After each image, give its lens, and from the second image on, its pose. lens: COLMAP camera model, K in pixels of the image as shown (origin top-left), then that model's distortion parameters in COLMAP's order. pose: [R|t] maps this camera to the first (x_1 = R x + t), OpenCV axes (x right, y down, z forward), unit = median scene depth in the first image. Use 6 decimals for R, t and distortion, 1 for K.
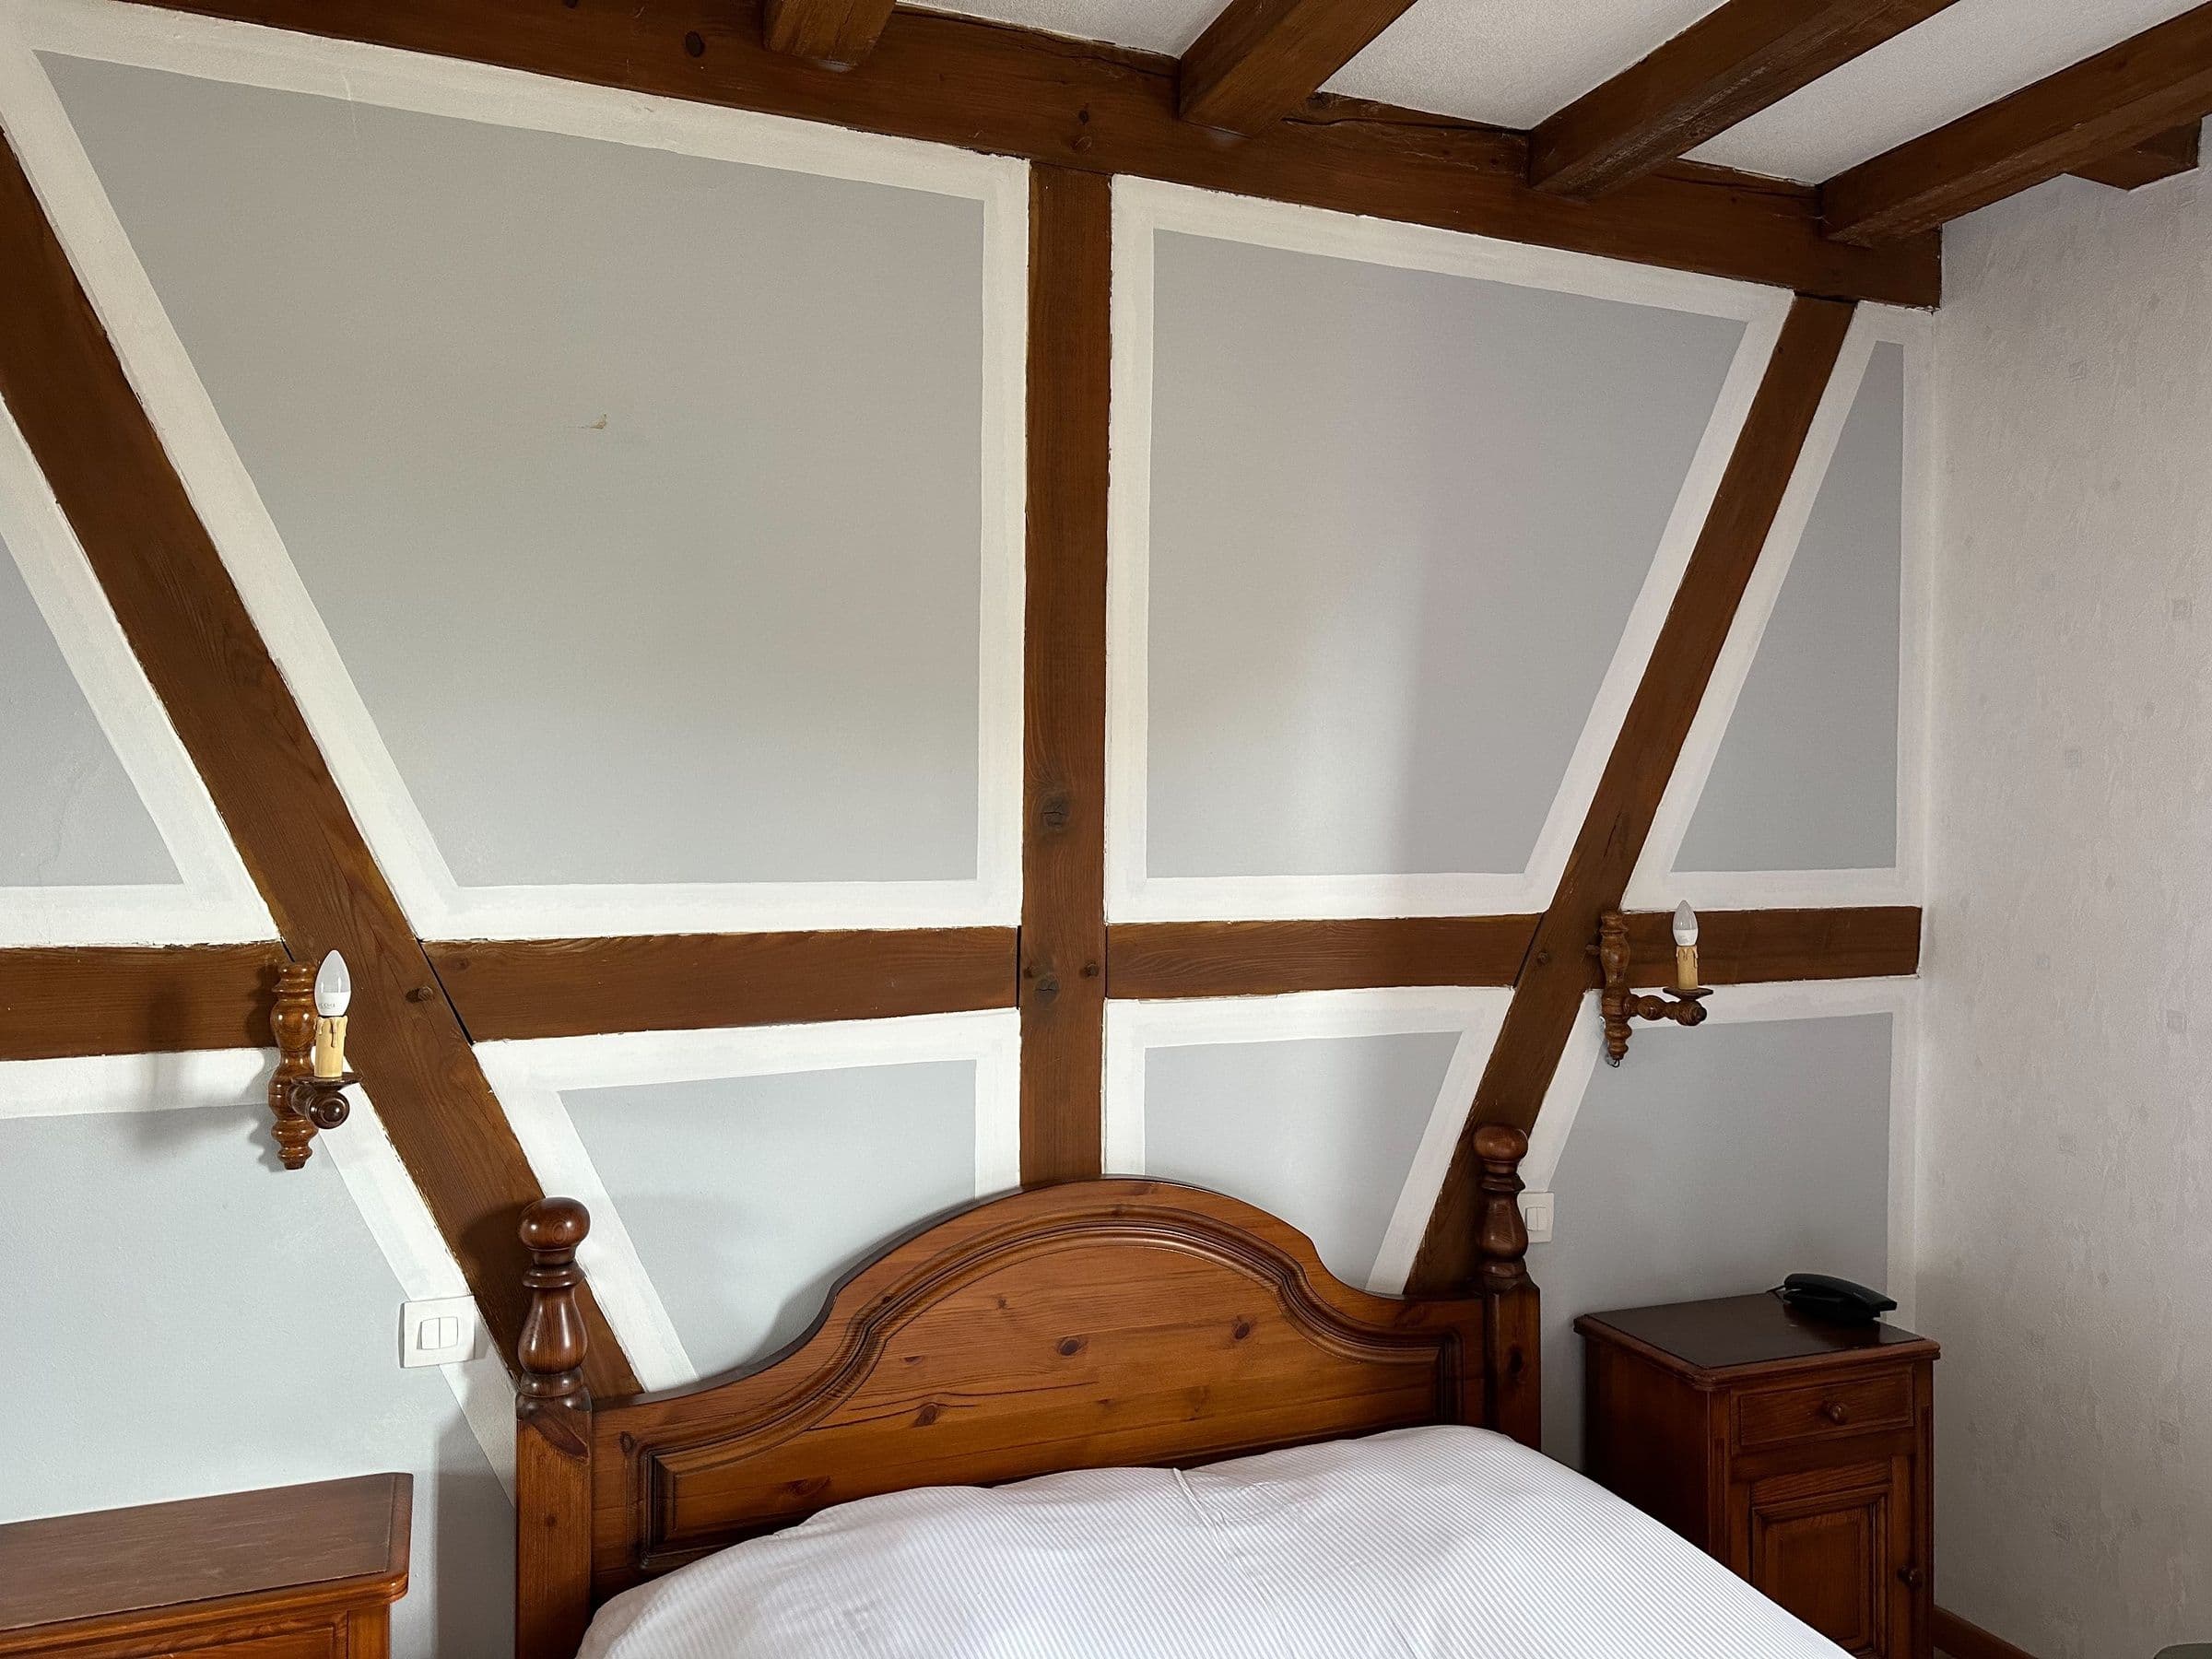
lens RADIAL K [[1578.5, 0, 1106.0], [0, 1578.5, 829.5], [0, 0, 1]] dist [0.124769, -0.267915]
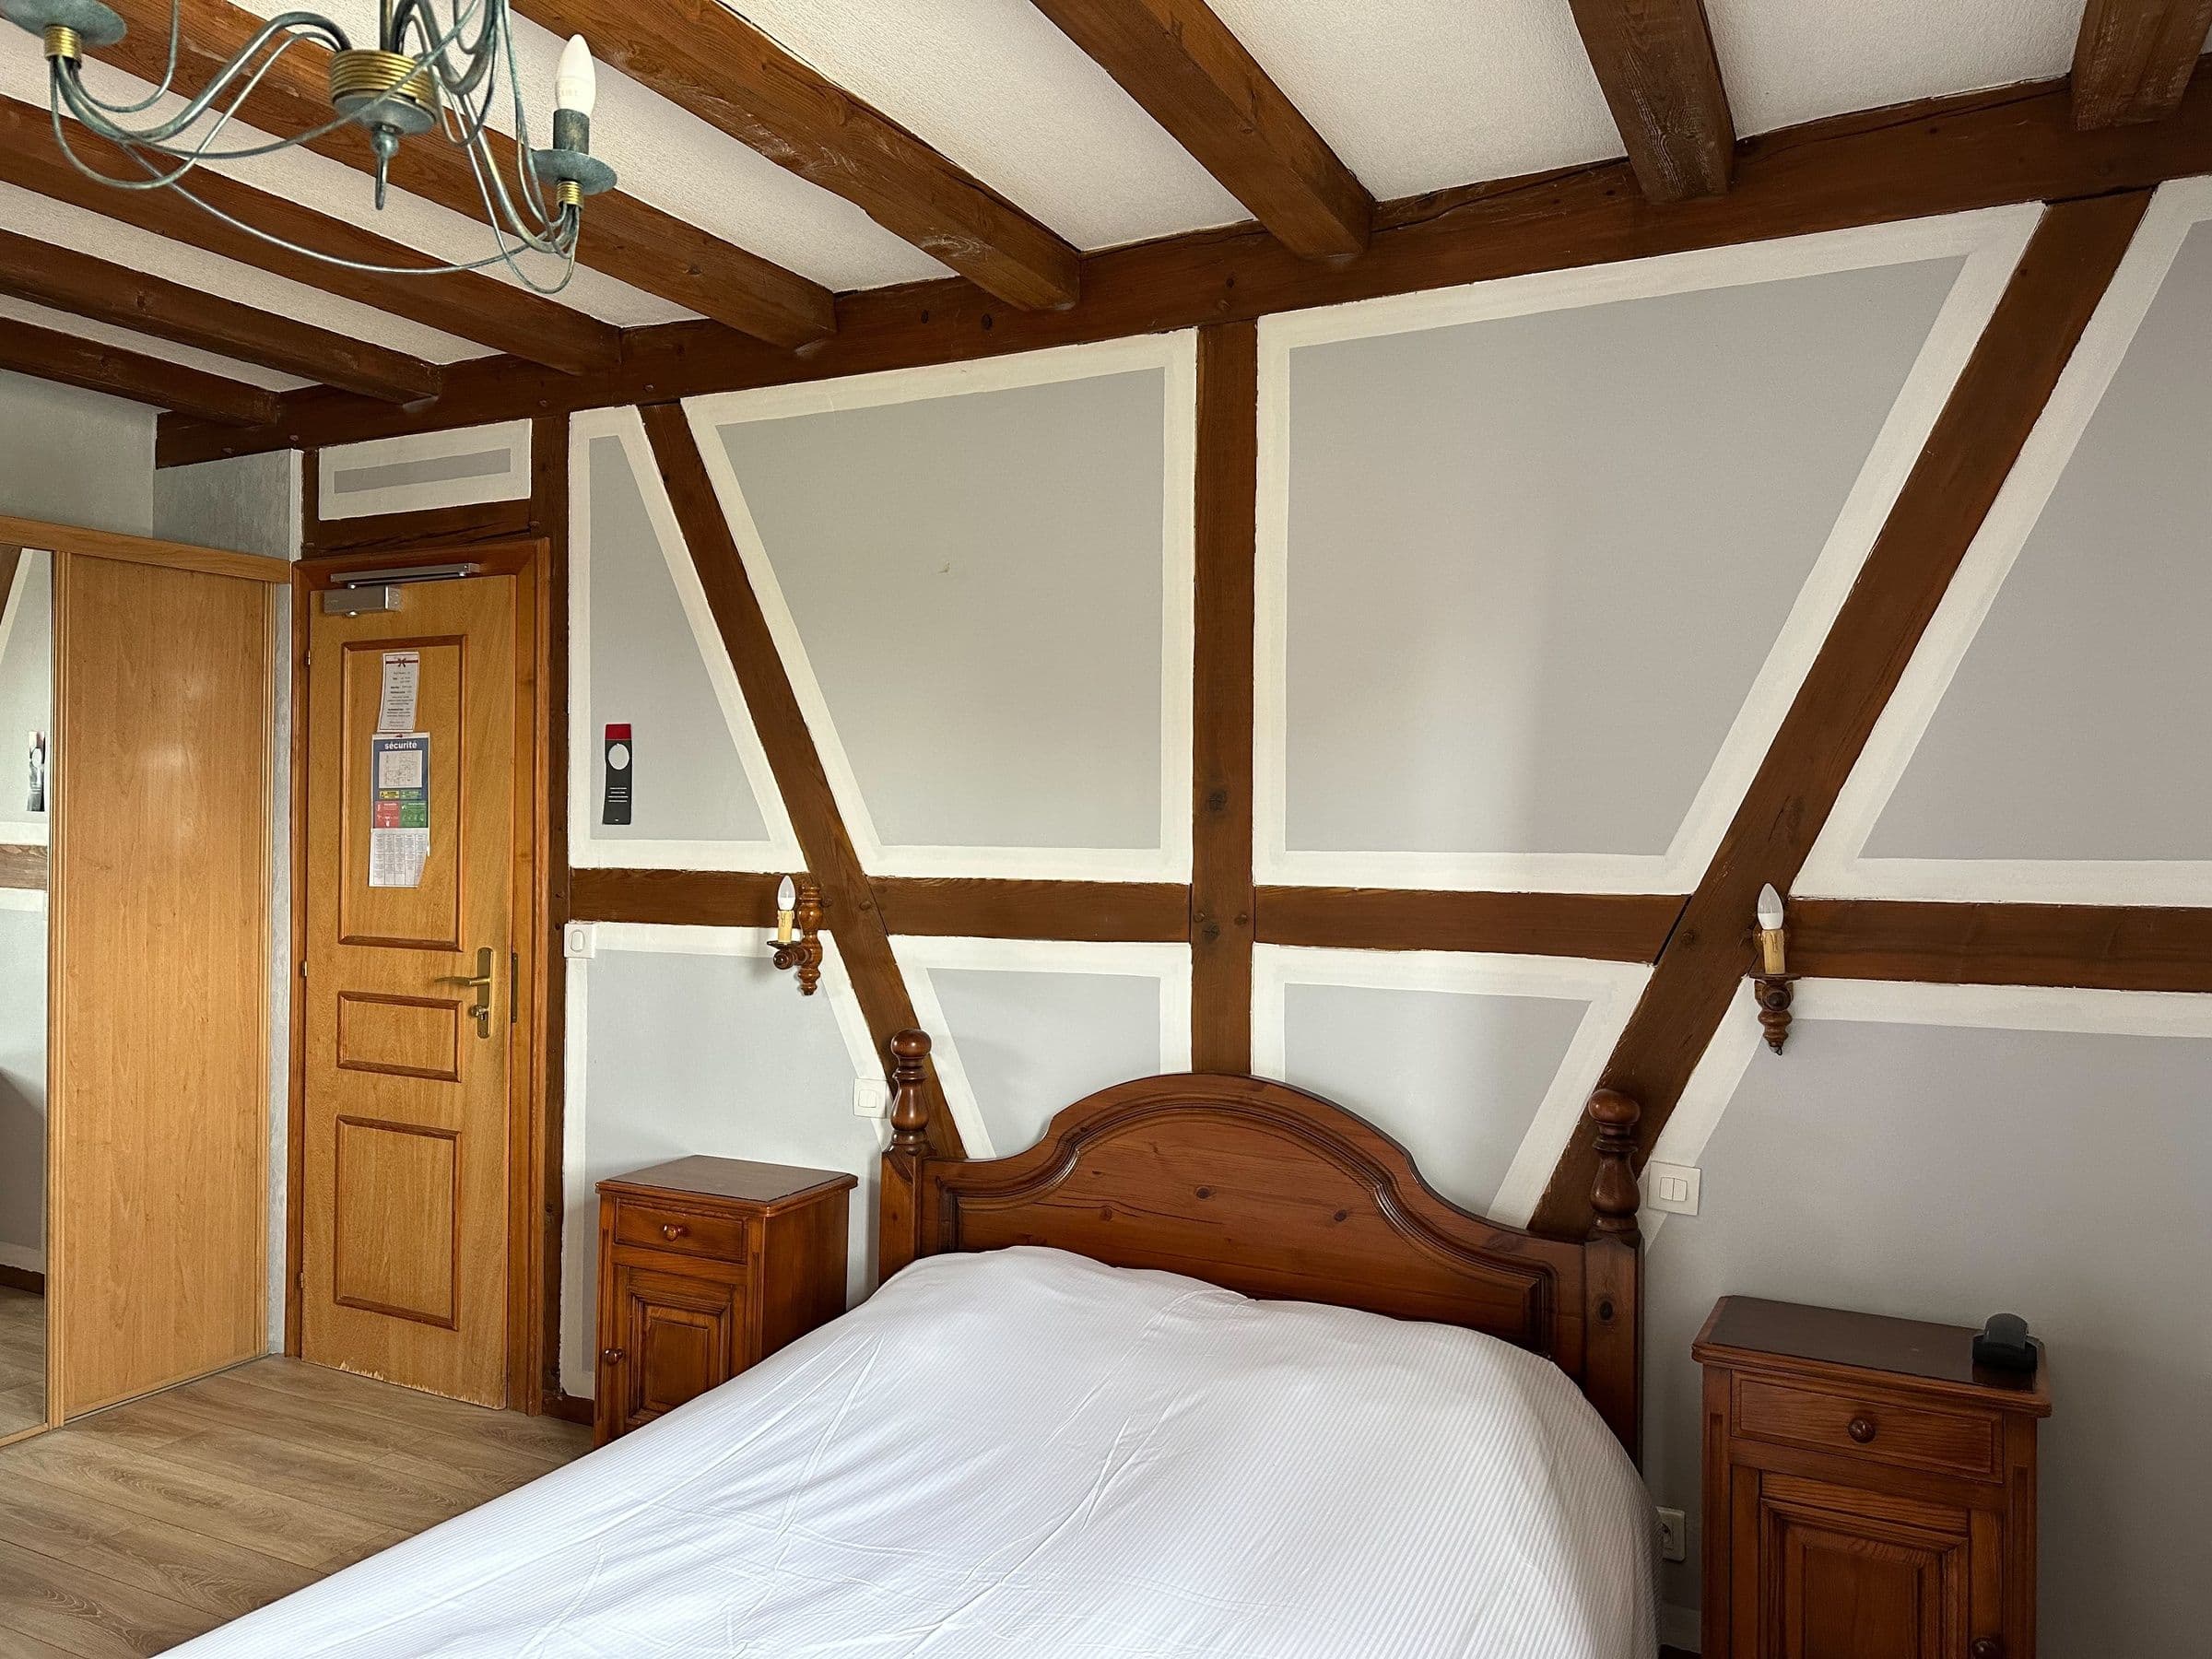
lens RADIAL K [[1578.5, 0, 1106.0], [0, 1578.5, 829.5], [0, 0, 1]] dist [0.124769, -0.267915]
pose [[0.651669, 0.002393, -0.758500, 0.934551], [-0.008516, 0.999955, -0.004161, 0.020557], [0.758456, 0.009171, 0.651660, 0.050487]]
